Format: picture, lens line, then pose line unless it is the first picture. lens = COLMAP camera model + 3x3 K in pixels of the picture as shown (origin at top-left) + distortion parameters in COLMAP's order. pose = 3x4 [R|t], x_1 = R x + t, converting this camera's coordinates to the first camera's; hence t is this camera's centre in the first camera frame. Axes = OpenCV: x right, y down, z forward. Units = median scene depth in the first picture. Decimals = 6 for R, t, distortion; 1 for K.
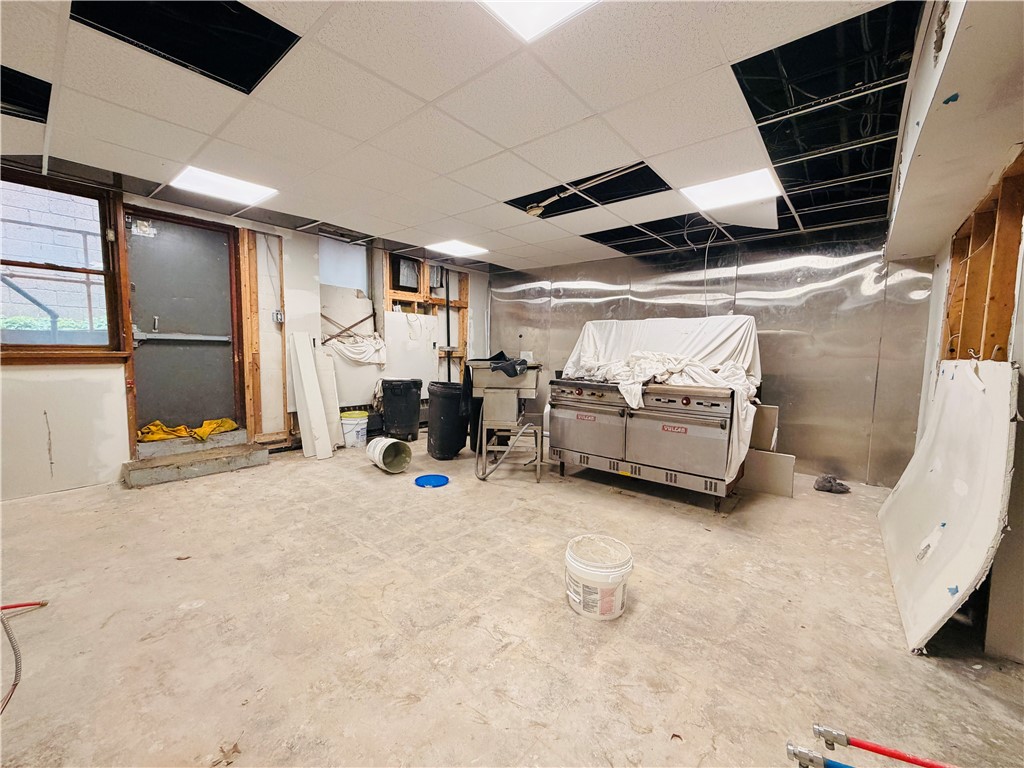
lens RADIAL K [[411.2, 0, 512.2], [0, 411.2, 386.3], [0, 0, 1]] dist [0.001901, 0.000265]
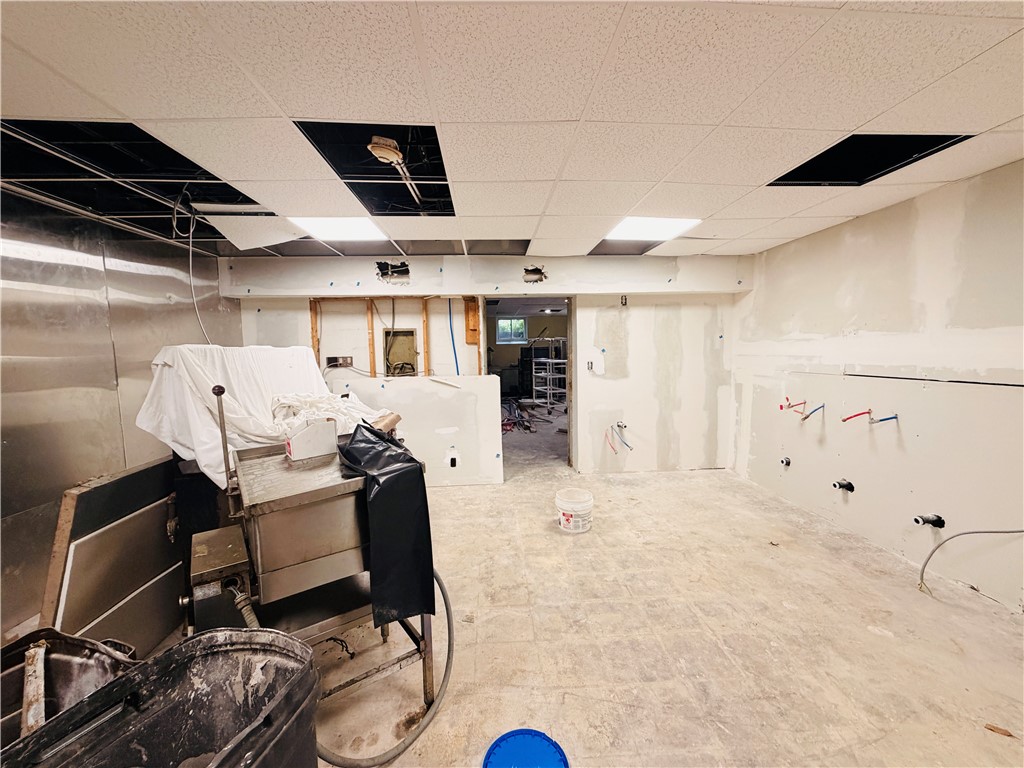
lens RADIAL K [[411.2, 0, 511.6], [0, 411.2, 385.1], [0, 0, 1]] dist [0.001901, 0.000265]
pose [[-0.689510, -0.068399, 0.721039, -0.672359], [0.067960, 0.985029, 0.158430, -0.286206], [-0.721080, 0.158241, -0.674539, 1.862995]]
